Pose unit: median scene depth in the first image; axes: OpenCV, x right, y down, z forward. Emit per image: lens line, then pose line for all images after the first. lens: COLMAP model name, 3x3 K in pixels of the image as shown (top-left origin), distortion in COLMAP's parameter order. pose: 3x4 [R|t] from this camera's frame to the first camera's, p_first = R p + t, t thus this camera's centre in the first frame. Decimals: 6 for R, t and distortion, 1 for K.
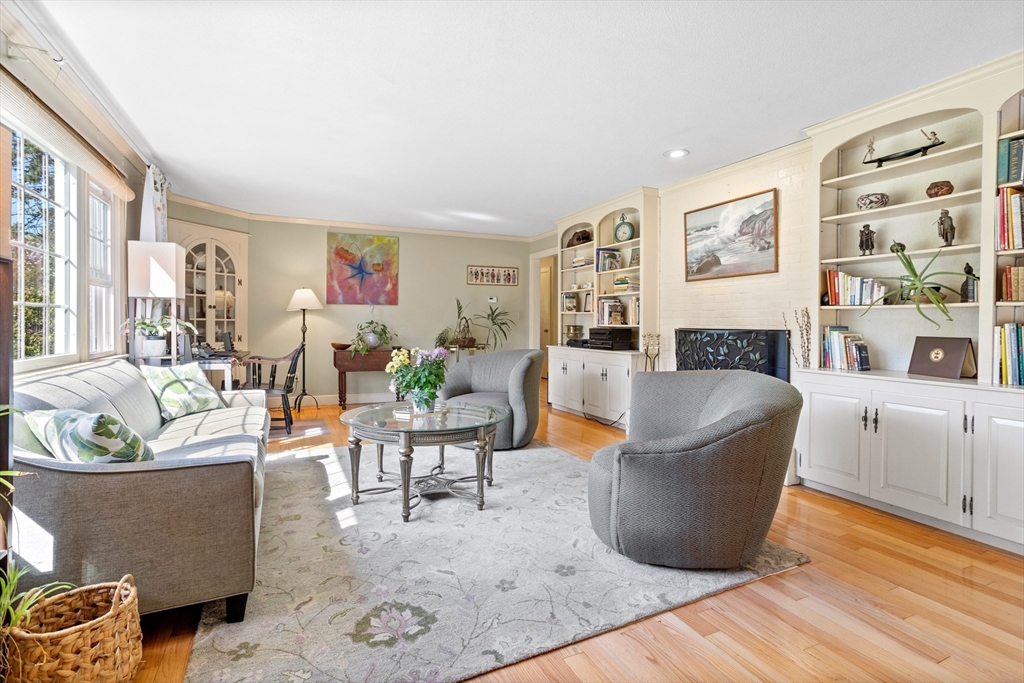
lens RADIAL K [[499.7, 0, 512.0], [0, 499.7, 328.9], [0, 0, 1]] dist [-0.059664, 0.048793]
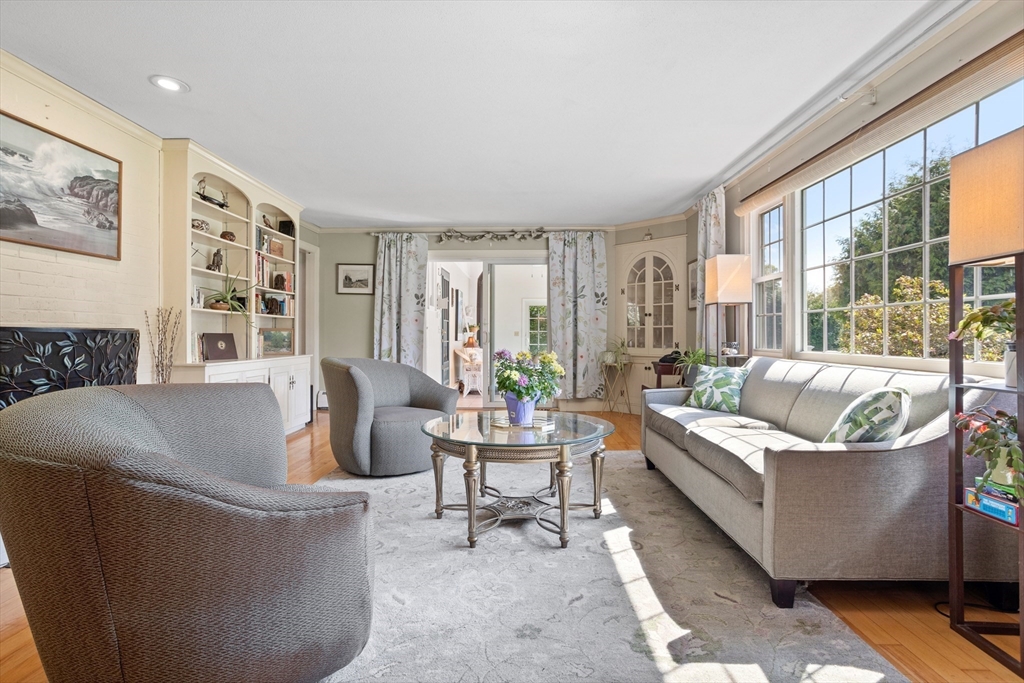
lens RADIAL K [[556.1, 0, 531.0], [0, 556.1, 335.5], [0, 0, 1]] dist [-0.045015, 0.033579]
pose [[-0.919368, -0.003016, 0.393387, -0.436309], [0.002694, 0.999899, 0.013964, 0.002217], [-0.393390, 0.013898, -0.919267, 1.429361]]
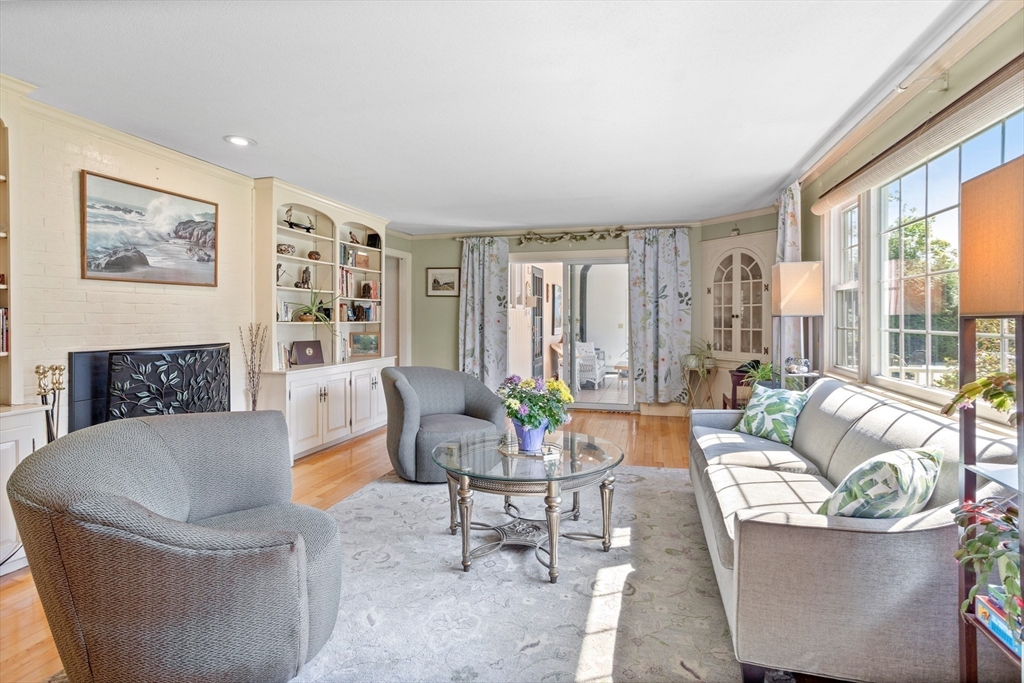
lens RADIAL K [[555.1, 0, 510.8], [0, 555.1, 318.3], [0, 0, 1]] dist [-0.043715, 0.032667]
pose [[-0.776398, -0.005120, 0.630222, -0.580750], [0.006986, 0.999836, 0.016729, -0.058427], [-0.630204, 0.017391, -0.776235, 1.346070]]
